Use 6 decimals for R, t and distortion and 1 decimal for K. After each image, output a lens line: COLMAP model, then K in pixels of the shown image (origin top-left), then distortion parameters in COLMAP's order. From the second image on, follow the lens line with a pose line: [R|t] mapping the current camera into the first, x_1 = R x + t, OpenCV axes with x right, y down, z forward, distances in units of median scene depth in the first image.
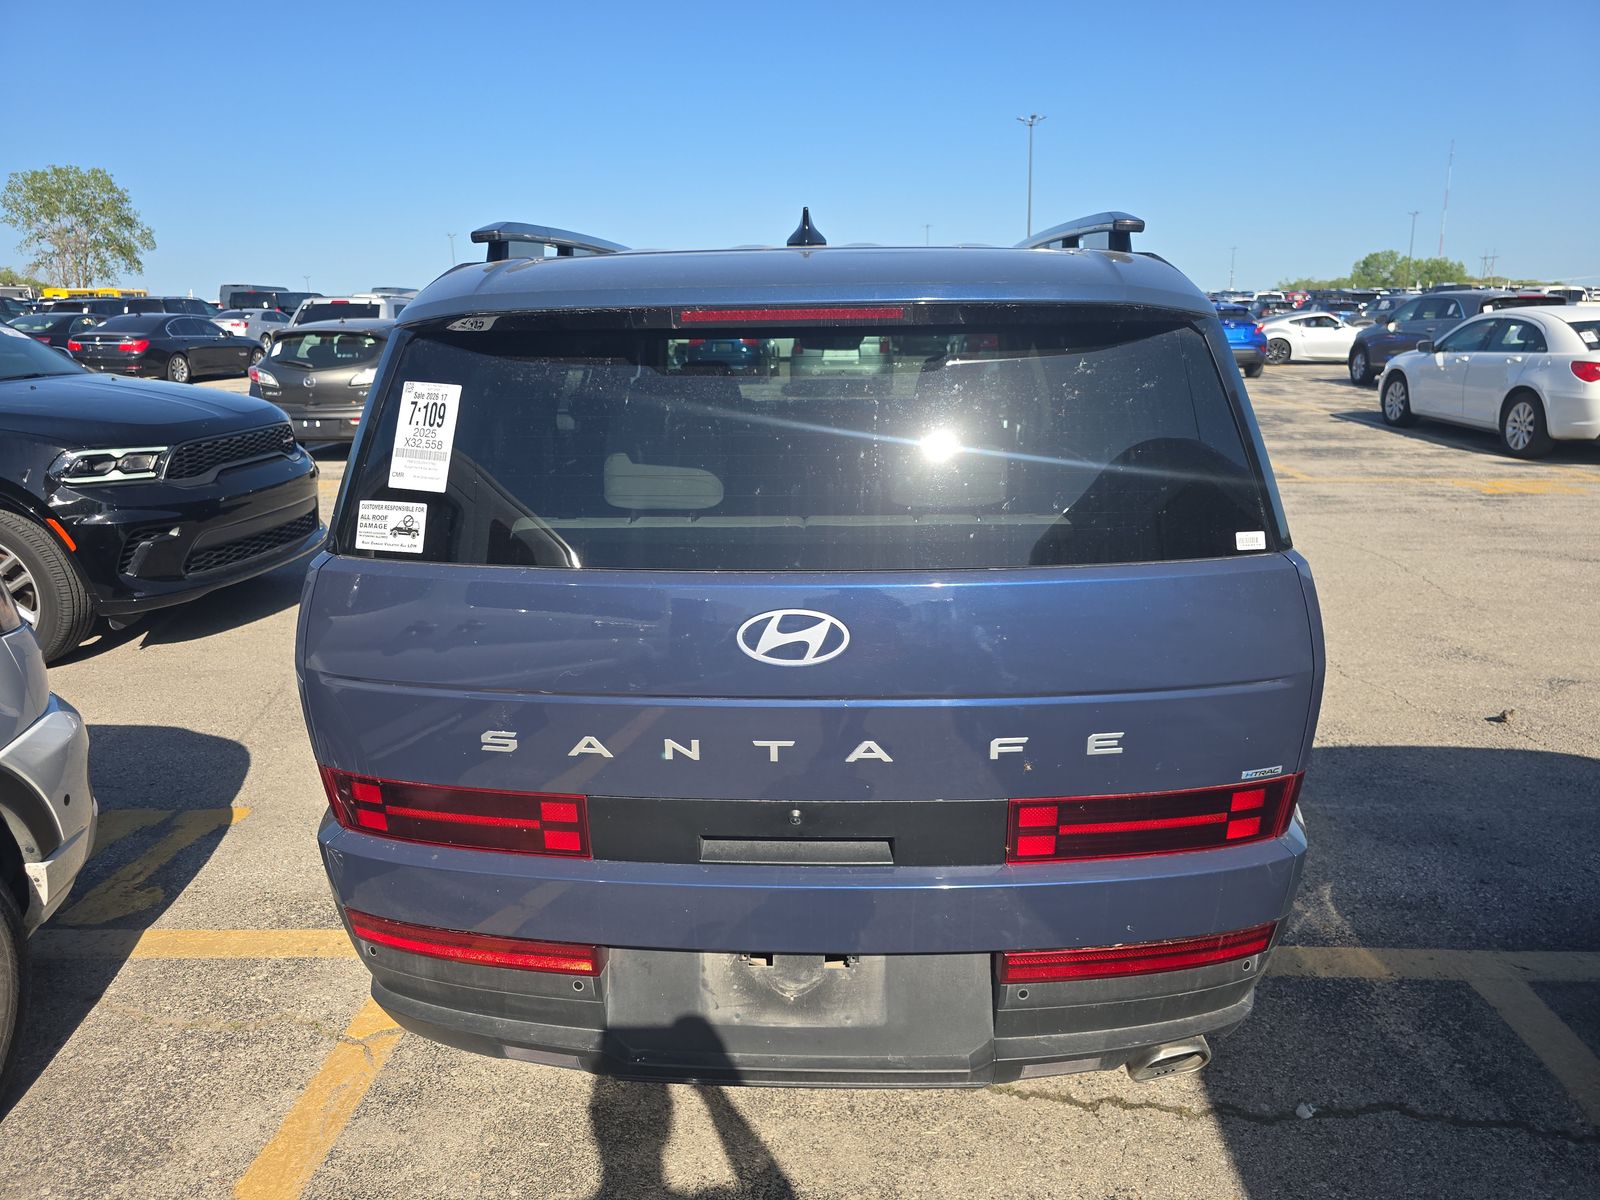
lens RADIAL K [[1061.1, 0, 800.0], [0, 1061.1, 600.0], [0, 0, 1]] dist [0.083543, -0.101487]
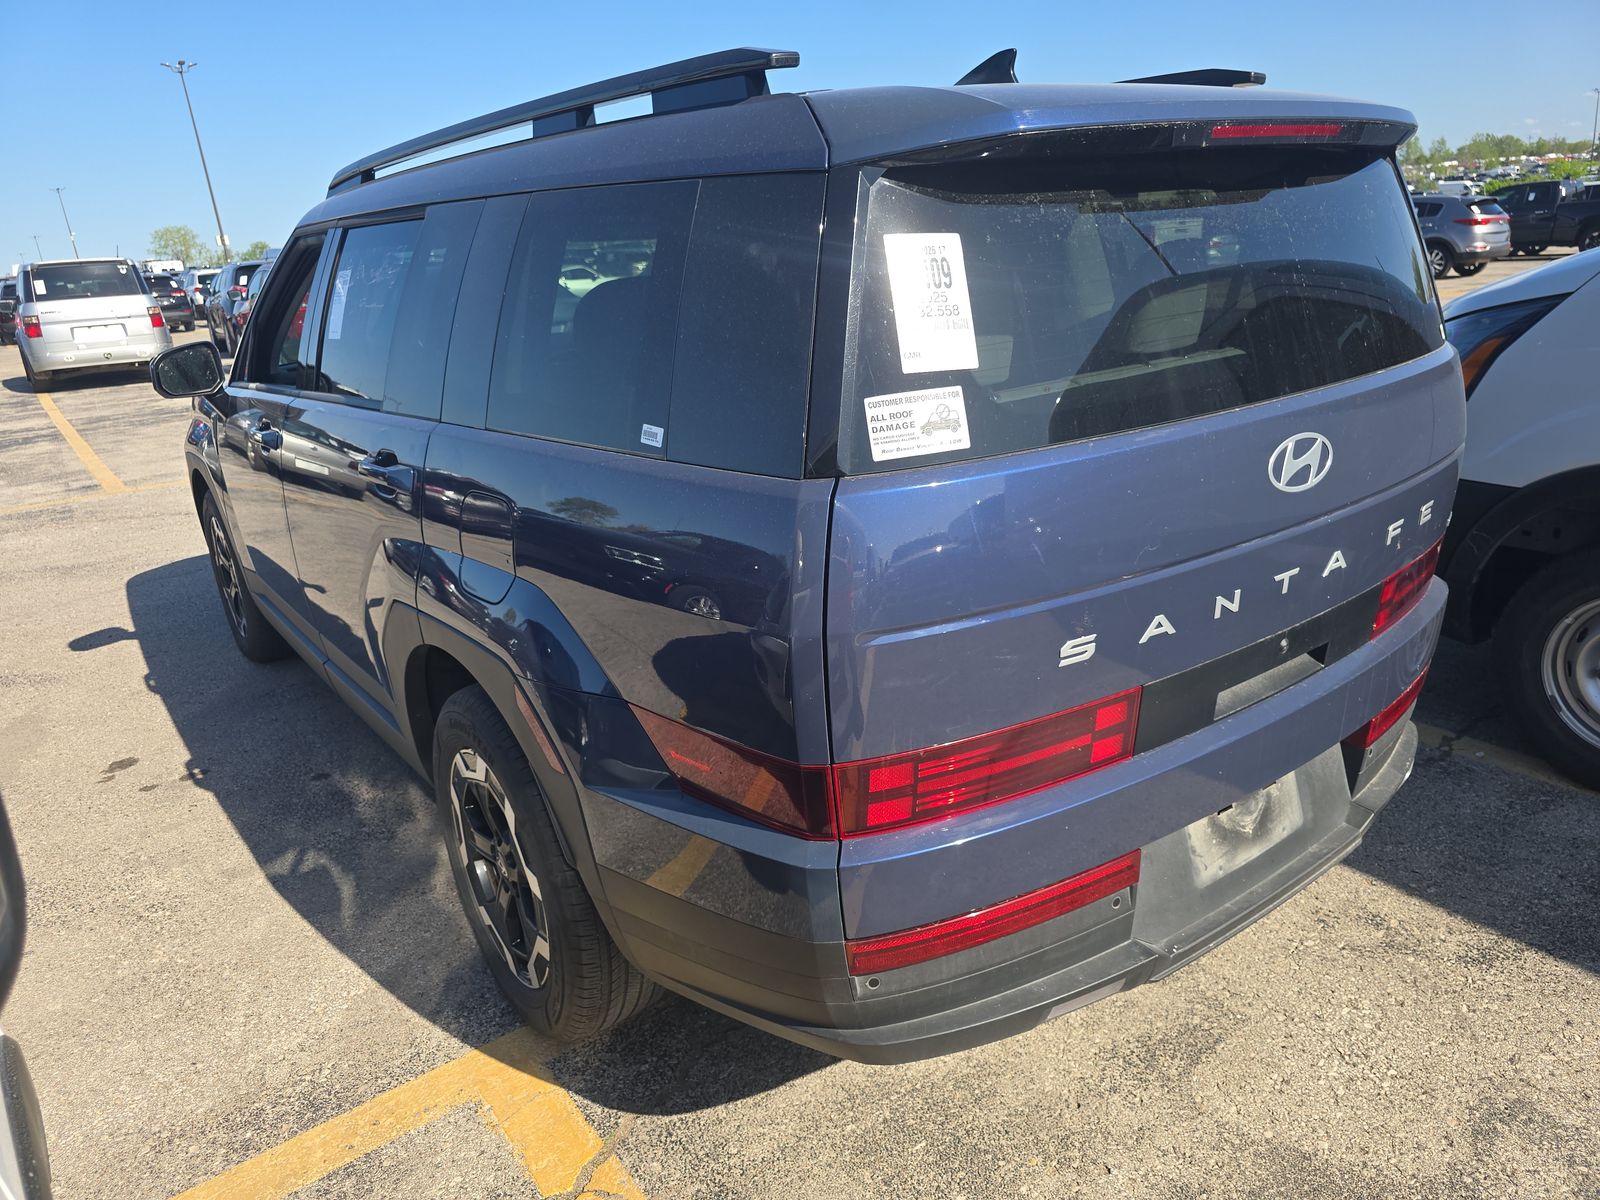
lens RADIAL K [[1095.6, 0, 800.0], [0, 1095.6, 600.0], [0, 0, 1]] dist [0.065743, -0.062796]
pose [[0.774979, -0.235294, 0.586553, -0.952819], [0.212996, 0.971053, 0.108116, -0.049011], [-0.595013, 0.041146, 0.802662, 0.421754]]
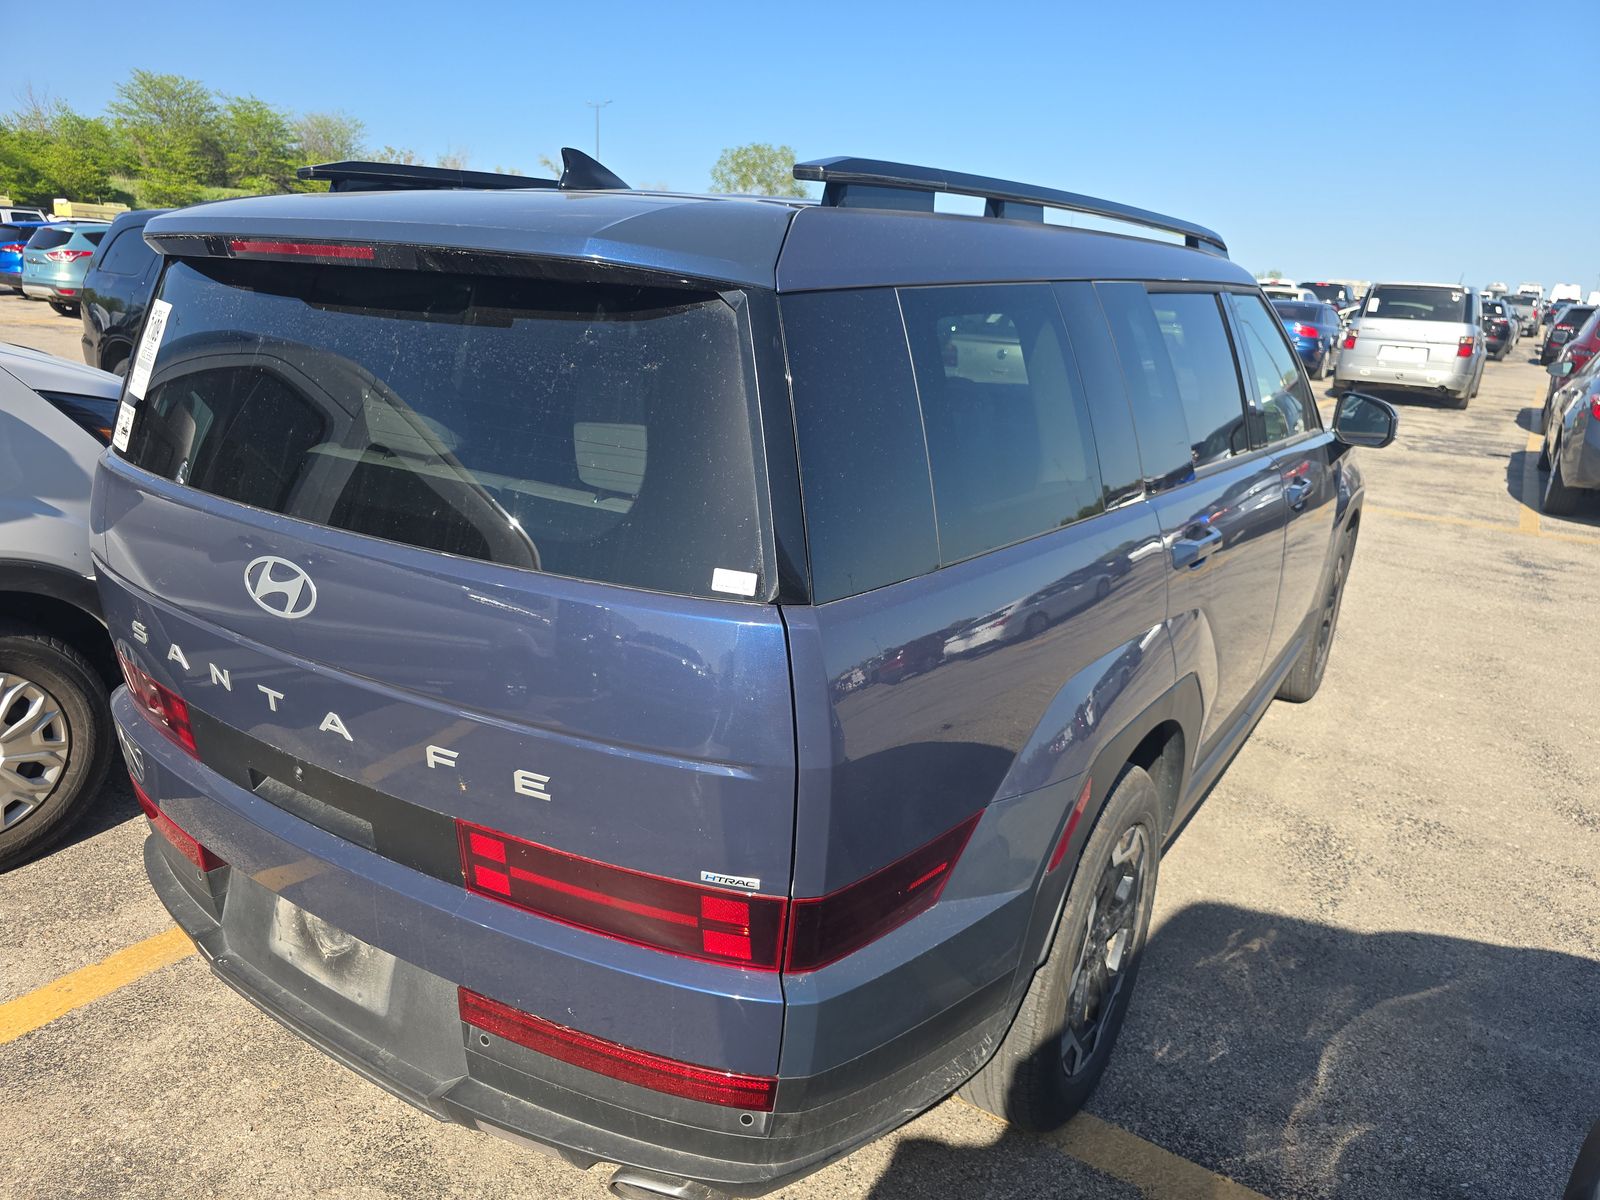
lens RADIAL K [[1095.6, 0, 800.0], [0, 1095.6, 600.0], [0, 0, 1]] dist [0.065743, -0.062796]
pose [[0.856918, 0.197563, -0.476088, 0.822769], [-0.184136, 0.980016, 0.075250, -0.108282], [0.481441, 0.023182, 0.876172, 0.328627]]
